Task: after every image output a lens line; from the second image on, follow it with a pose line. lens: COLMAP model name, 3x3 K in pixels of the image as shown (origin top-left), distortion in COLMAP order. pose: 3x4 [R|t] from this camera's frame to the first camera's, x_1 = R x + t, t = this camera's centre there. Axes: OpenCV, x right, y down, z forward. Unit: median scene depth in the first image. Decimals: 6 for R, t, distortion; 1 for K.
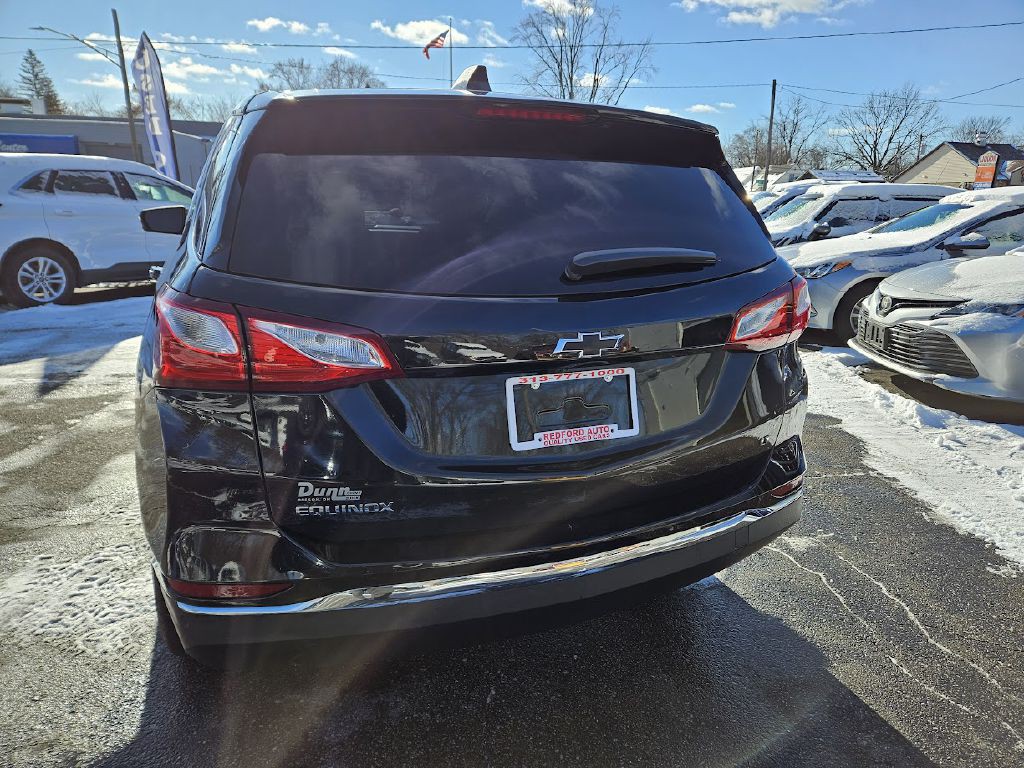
lens RADIAL K [[679.2, 0, 510.5], [0, 679.2, 391.2], [0, 0, 1]] dist [0.061276, -0.047026]
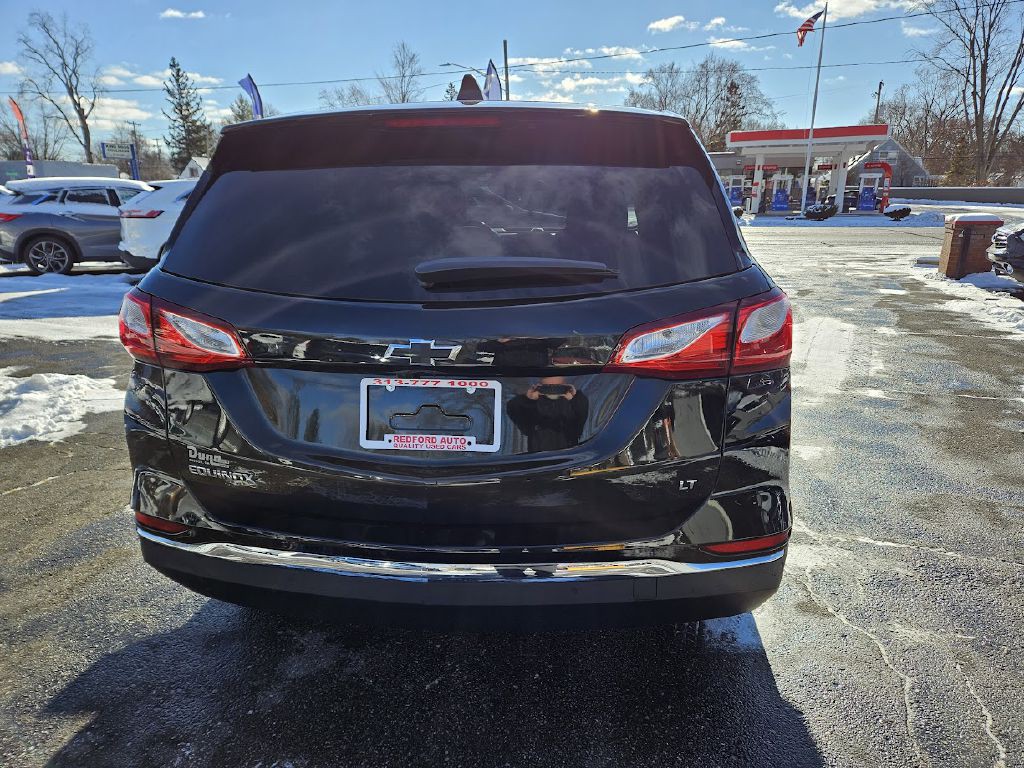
lens RADIAL K [[679.2, 0, 512.1], [0, 679.2, 390.8], [0, 0, 1]] dist [0.061276, -0.047026]
pose [[0.878504, 0.108519, -0.465246, 0.658117], [-0.109258, 0.993687, 0.025472, -0.049297], [0.465073, 0.028455, 0.884815, 0.164193]]
